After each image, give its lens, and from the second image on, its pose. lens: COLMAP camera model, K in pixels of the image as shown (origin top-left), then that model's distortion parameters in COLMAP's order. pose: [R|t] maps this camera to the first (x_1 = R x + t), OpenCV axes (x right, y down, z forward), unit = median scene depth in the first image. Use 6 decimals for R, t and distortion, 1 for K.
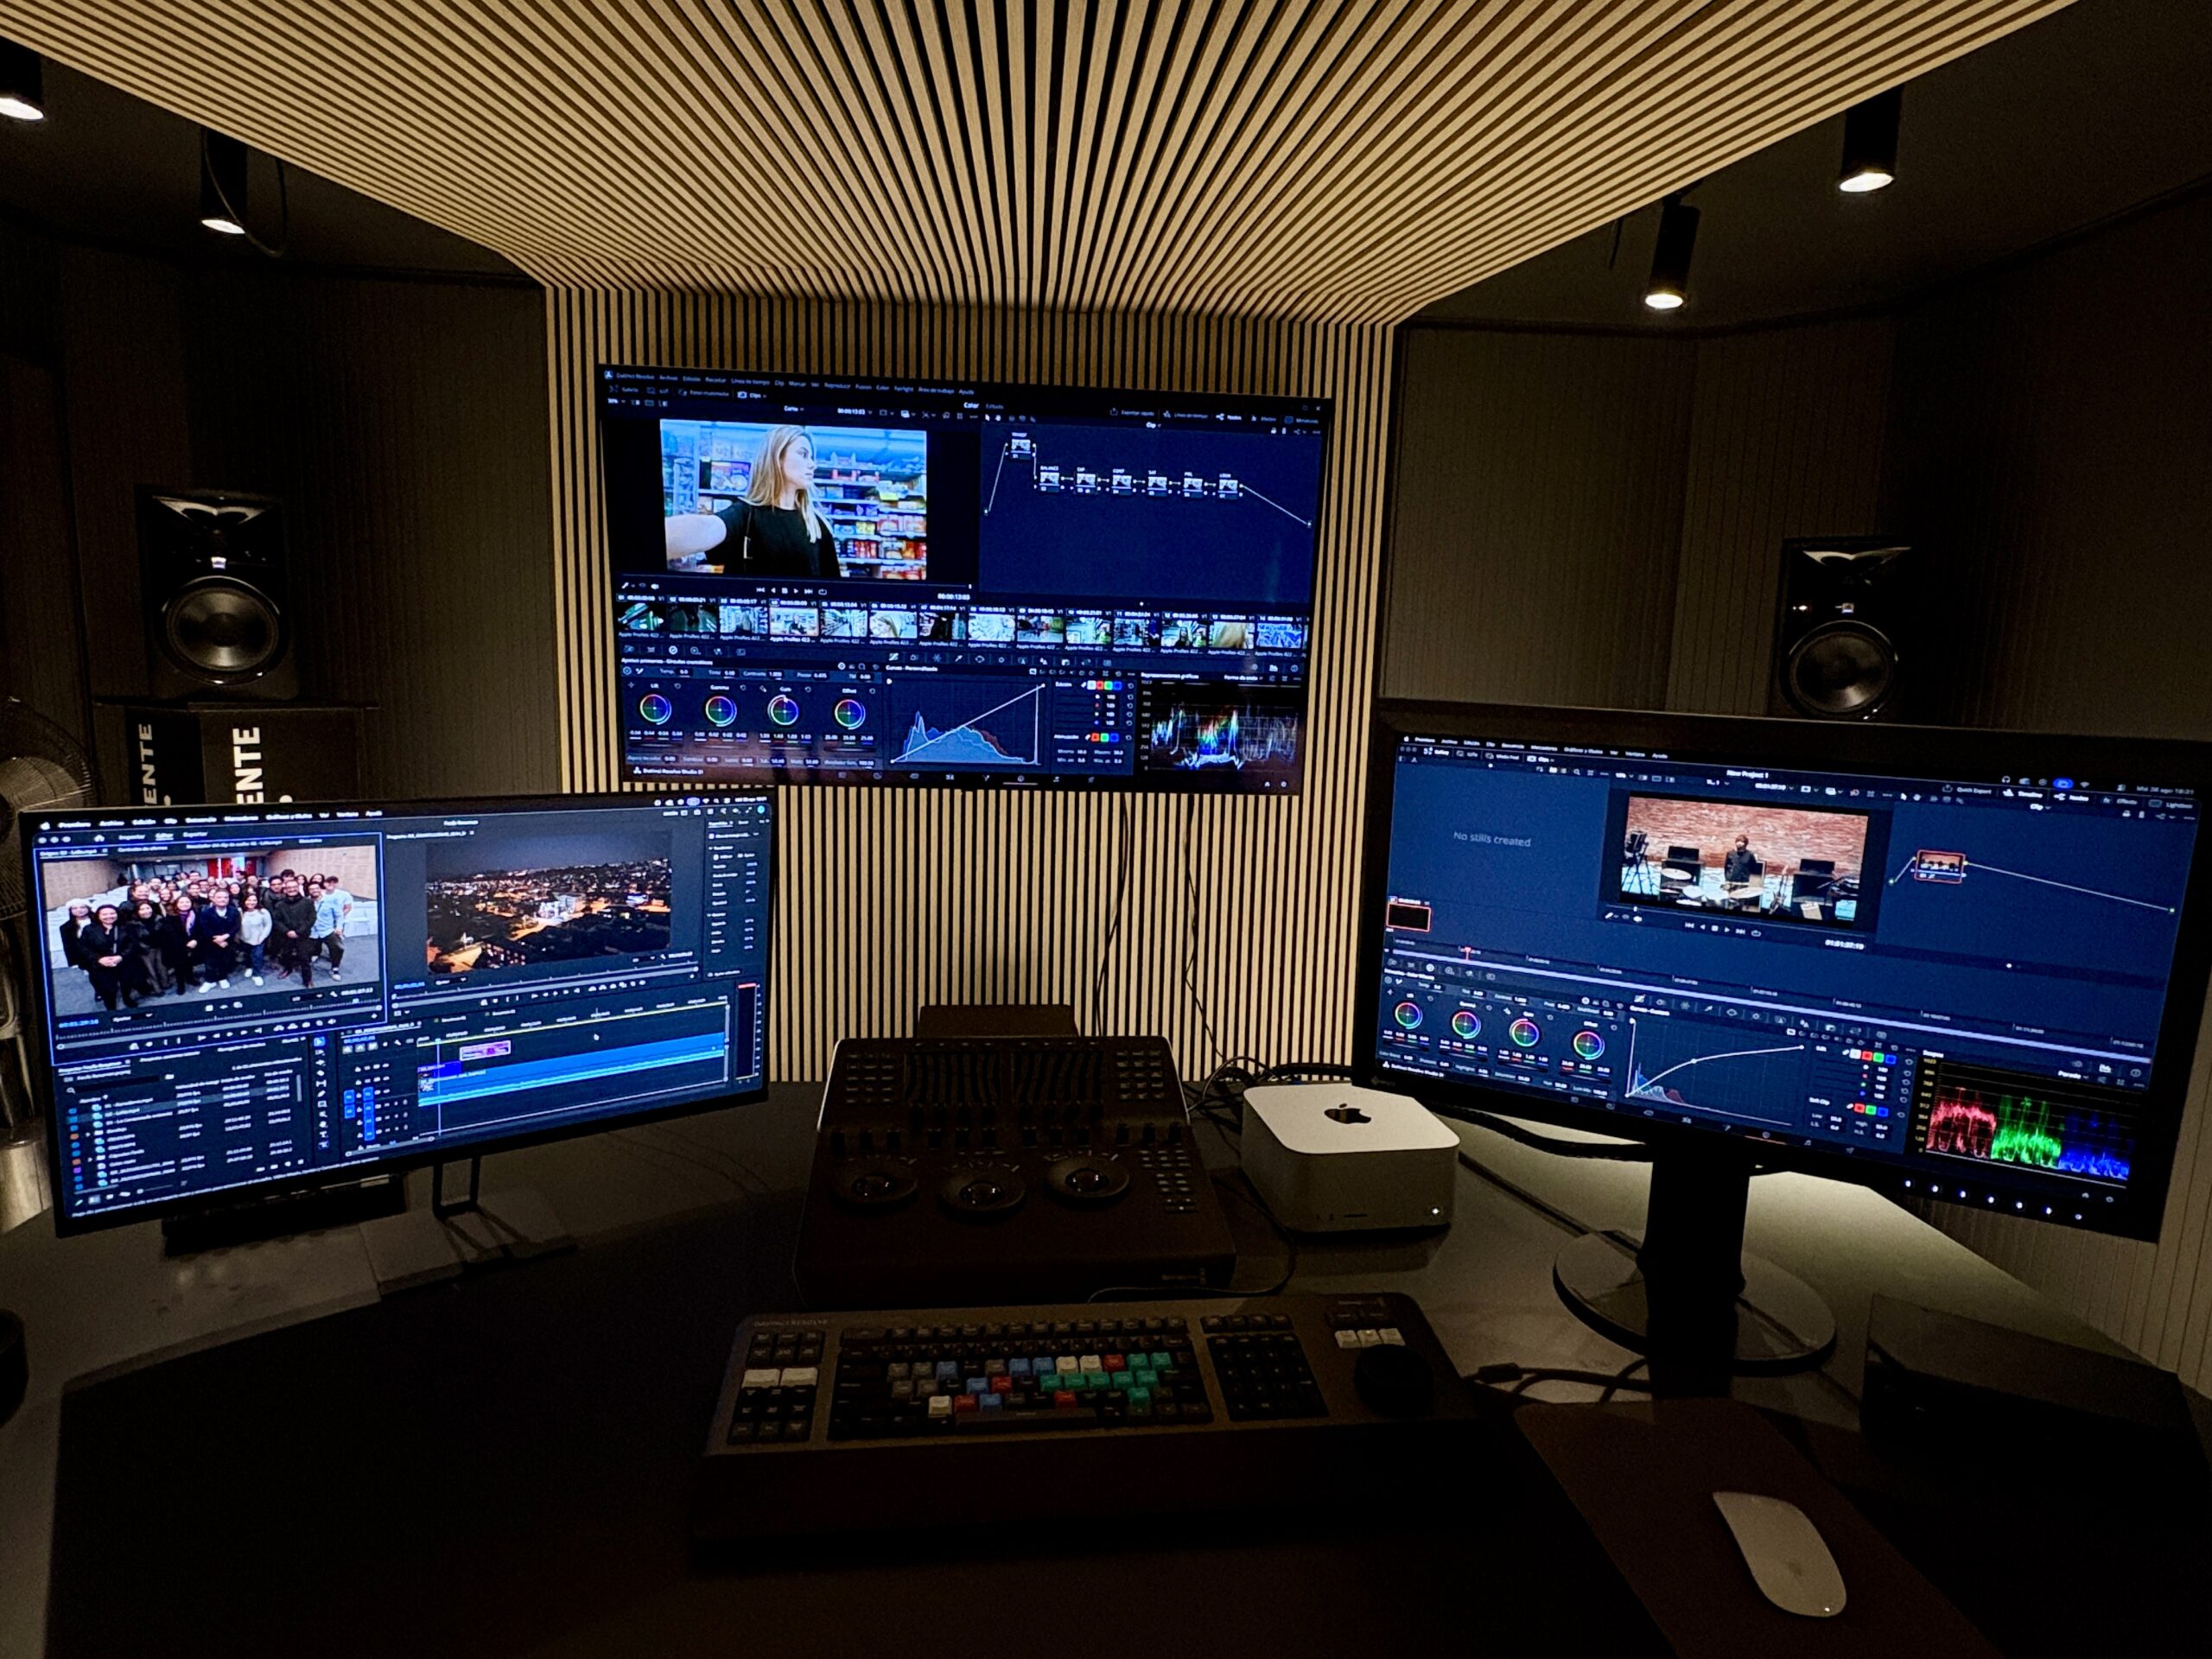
lens RADIAL K [[1218.4, 0, 1093.4], [0, 1218.4, 830.6], [0, 0, 1]] dist [-0.001988, 0.000481]
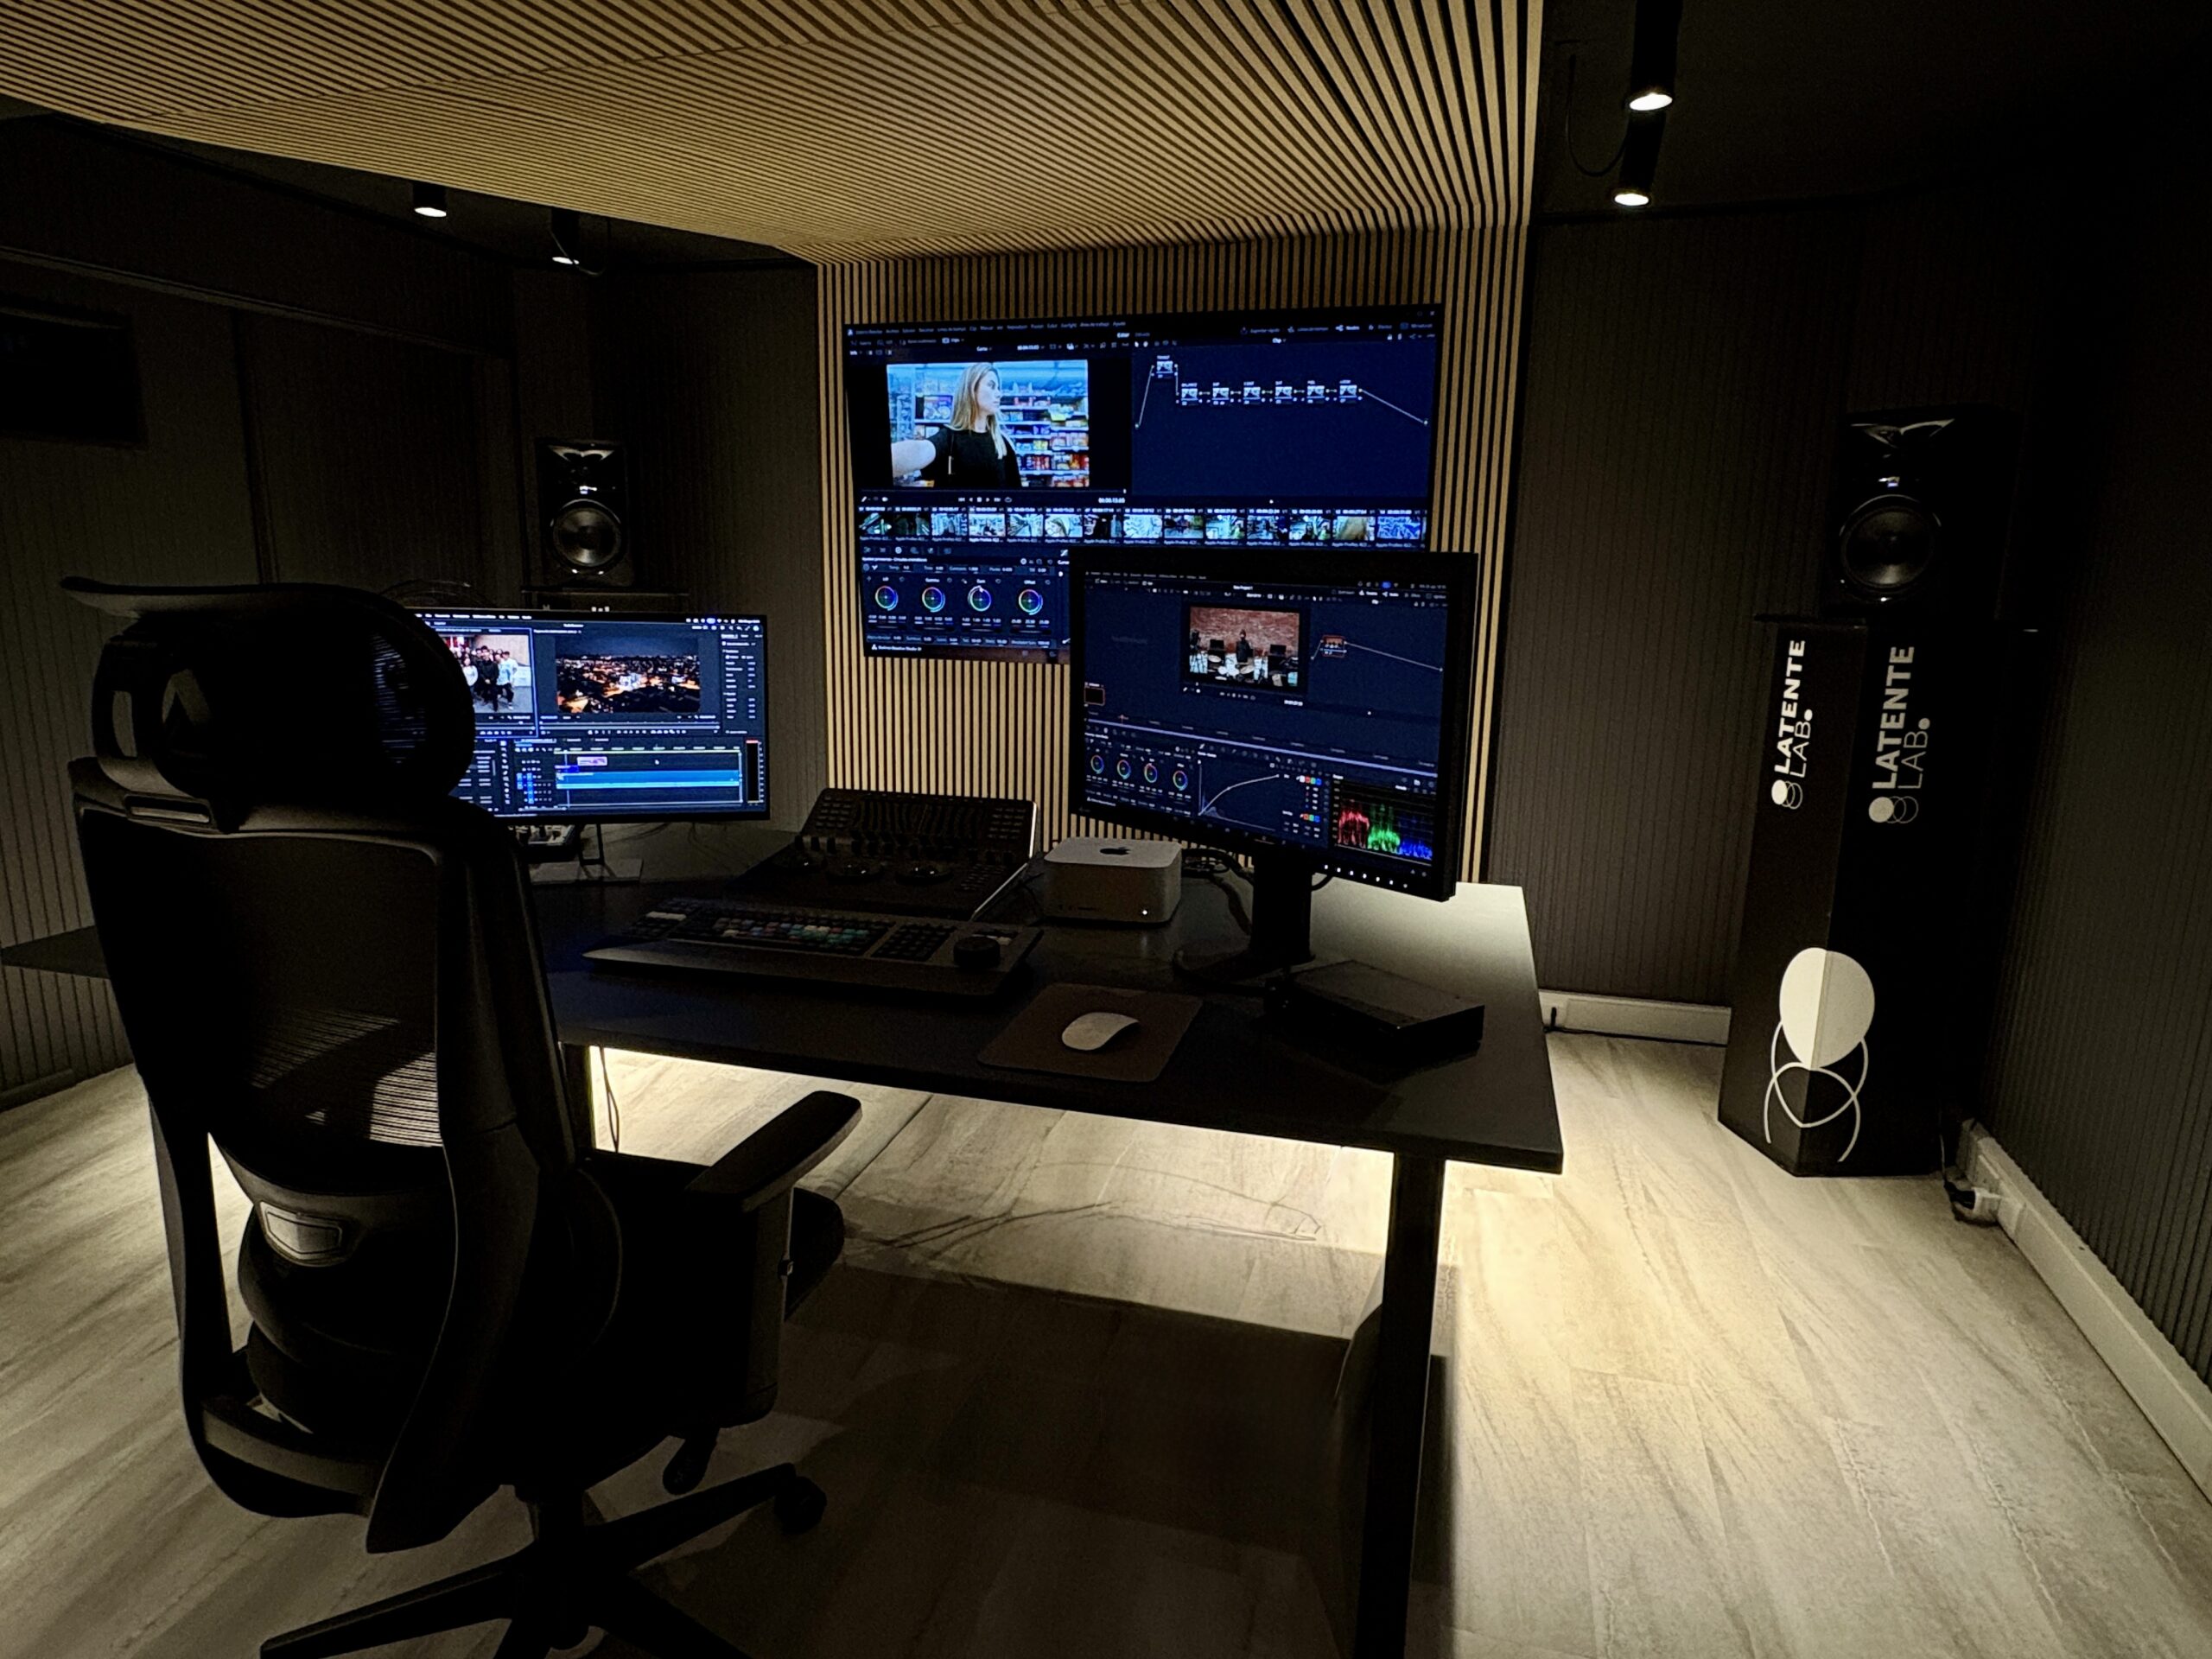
lens RADIAL K [[1294.6, 0, 1089.4], [0, 1294.6, 828.6], [0, 0, 1]] dist [-0.001370, -0.000851]
pose [[0.935199, 0.057890, -0.349359, 0.336254], [-0.041837, 0.997700, 0.053327, 0.061424], [0.351643, -0.035255, 0.935470, -0.198480]]
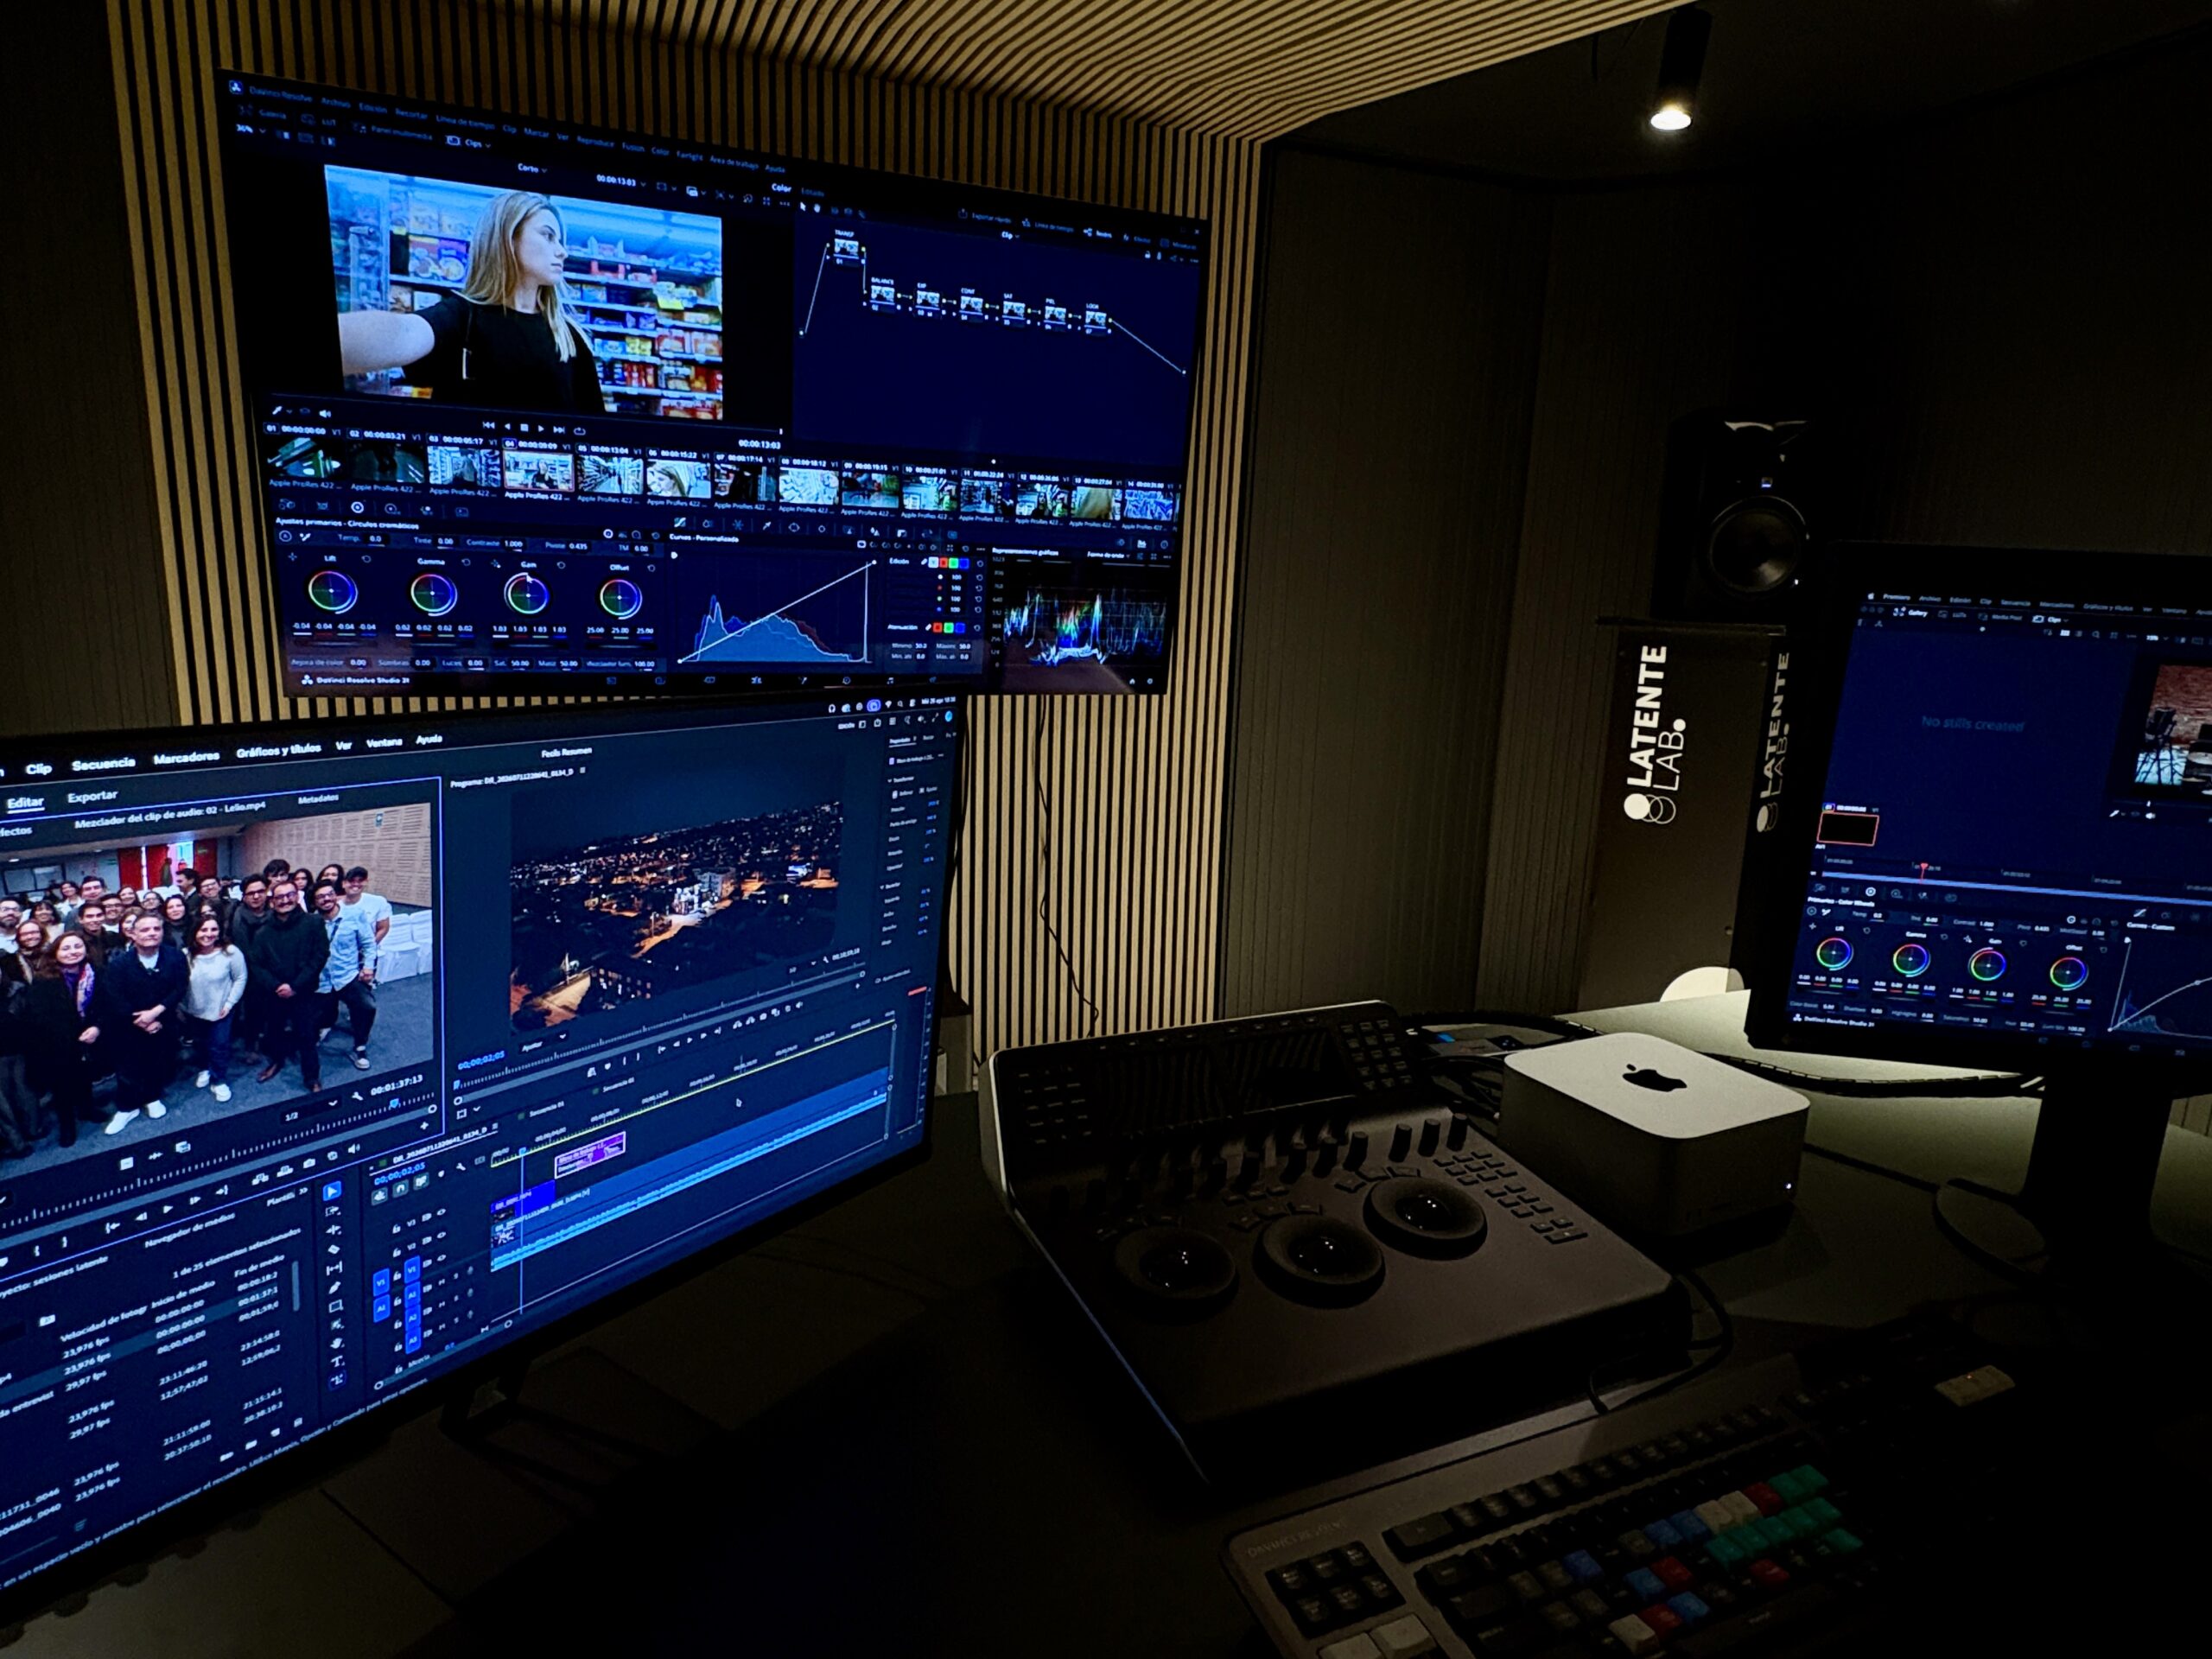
lens RADIAL K [[1294.6, 0, 1089.4], [0, 1294.6, 828.6], [0, 0, 1]] dist [-0.001370, -0.000851]
pose [[0.950931, -0.055451, 0.304392, -0.187373], [0.034745, 0.996725, 0.073027, -0.002570], [-0.307445, -0.058868, 0.949743, 0.151301]]
